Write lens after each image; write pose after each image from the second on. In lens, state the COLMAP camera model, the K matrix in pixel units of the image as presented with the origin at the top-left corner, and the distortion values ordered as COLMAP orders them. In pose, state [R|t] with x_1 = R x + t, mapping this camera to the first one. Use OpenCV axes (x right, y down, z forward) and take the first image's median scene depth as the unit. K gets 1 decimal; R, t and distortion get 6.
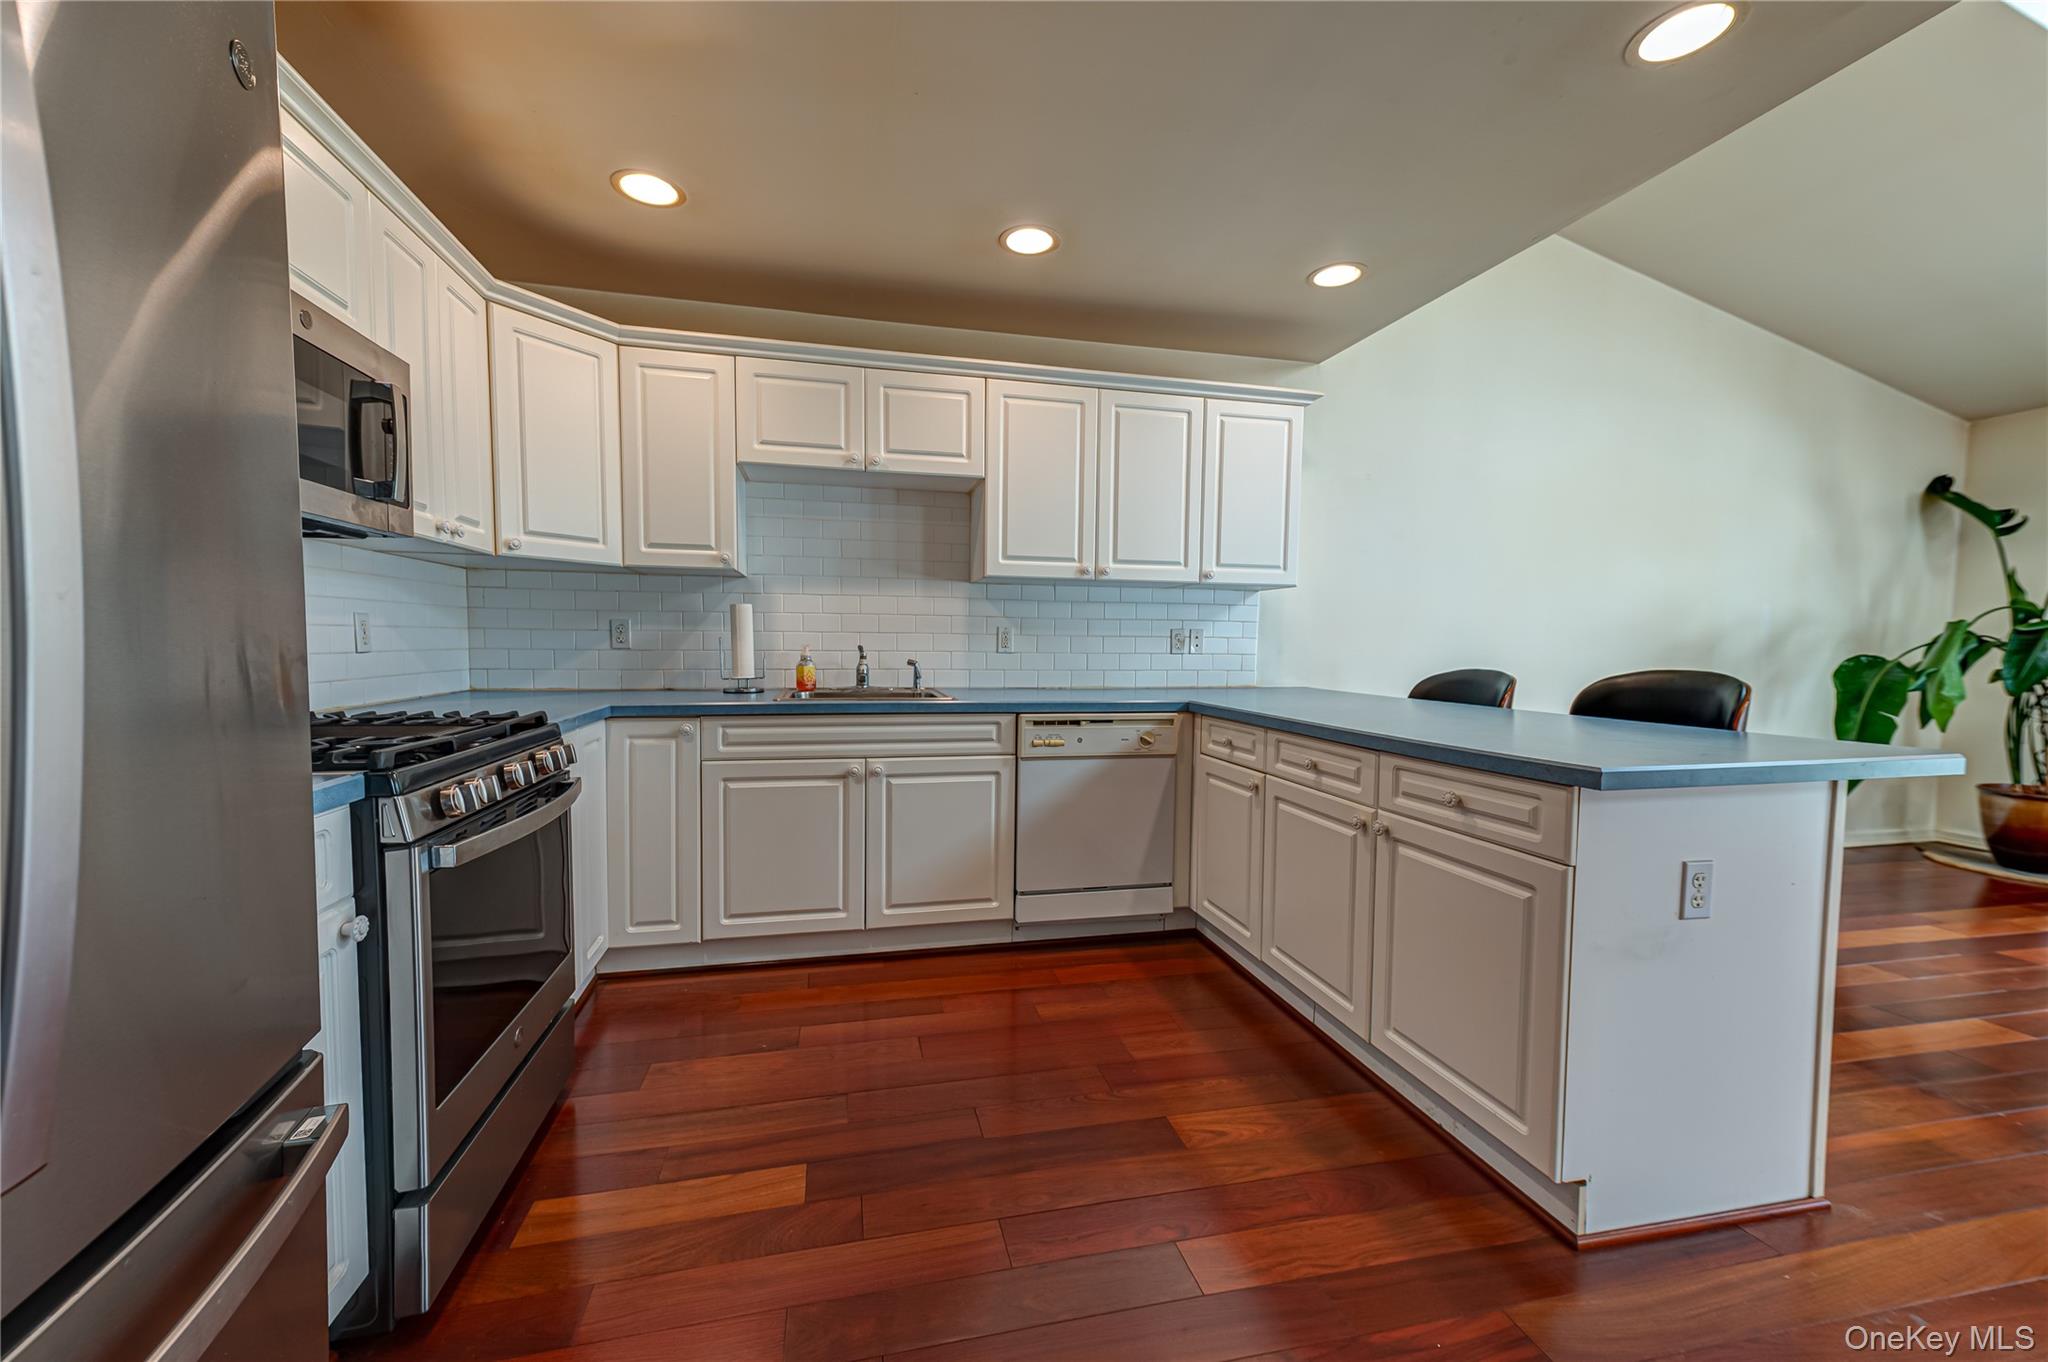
lens RADIAL K [[801.1, 0, 1016.3], [0, 801.1, 689.4], [0, 0, 1]] dist [0.015791, 0.000155]
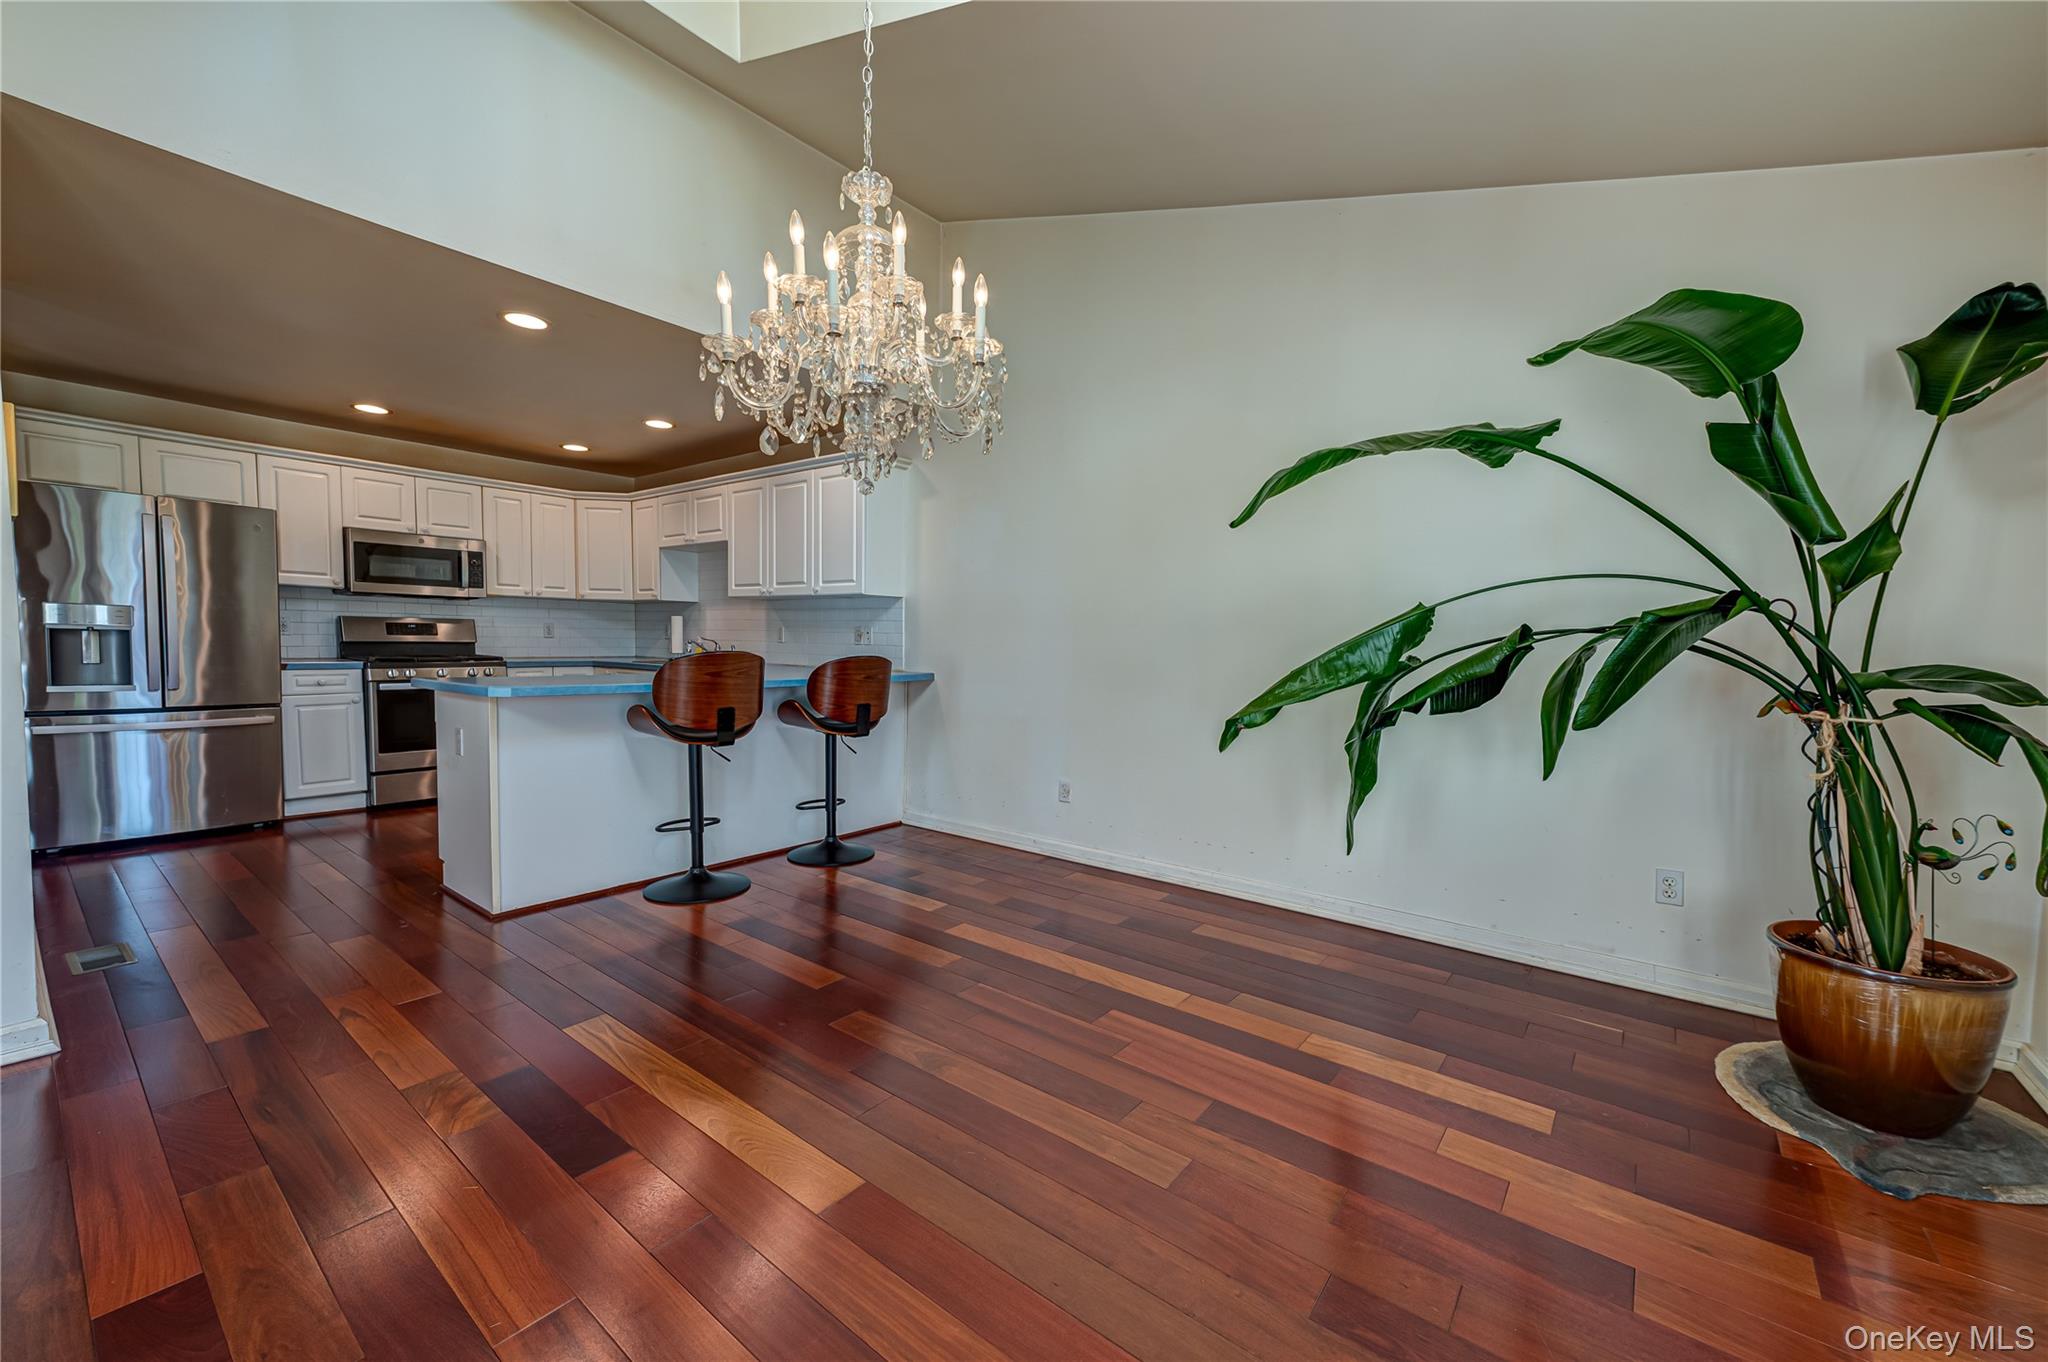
lens RADIAL K [[801.1, 0, 1016.3], [0, 801.1, 689.4], [0, 0, 1]] dist [0.015791, 0.000155]
pose [[0.622540, 0.049205, -0.781040, 1.580546], [-0.059570, 0.998105, 0.015399, -0.005350], [0.780318, 0.036940, 0.624292, 0.373515]]
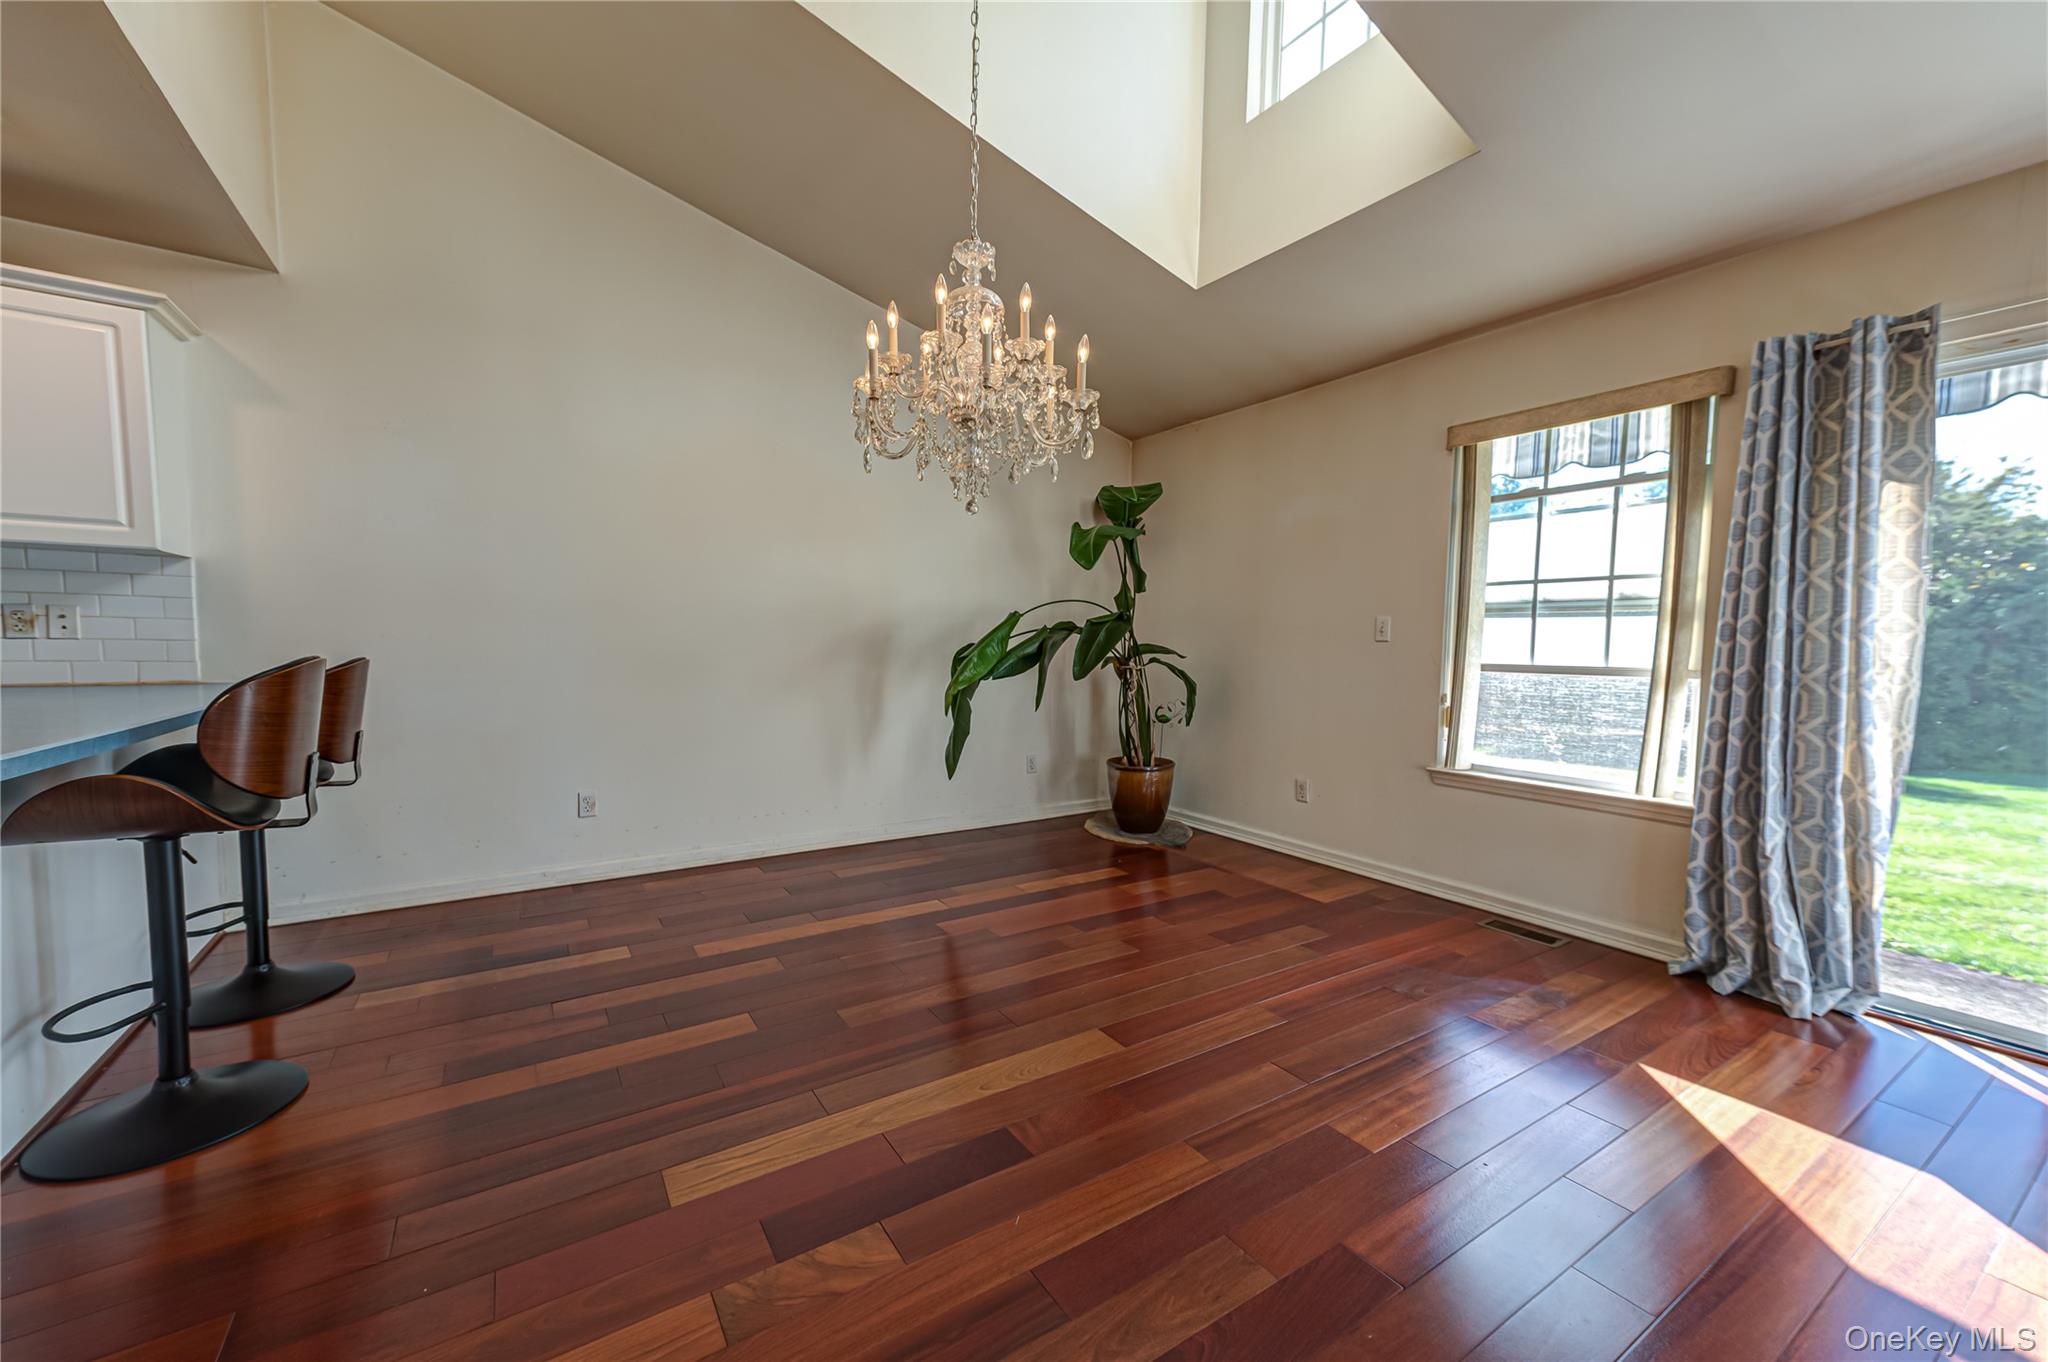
lens RADIAL K [[801.1, 0, 1016.3], [0, 801.1, 689.4], [0, 0, 1]] dist [0.015791, 0.000155]
pose [[0.942529, -0.019474, 0.333557, 0.855974], [0.017733, 0.999809, 0.008264, 0.012624], [-0.333654, -0.001874, 0.942694, -0.002826]]
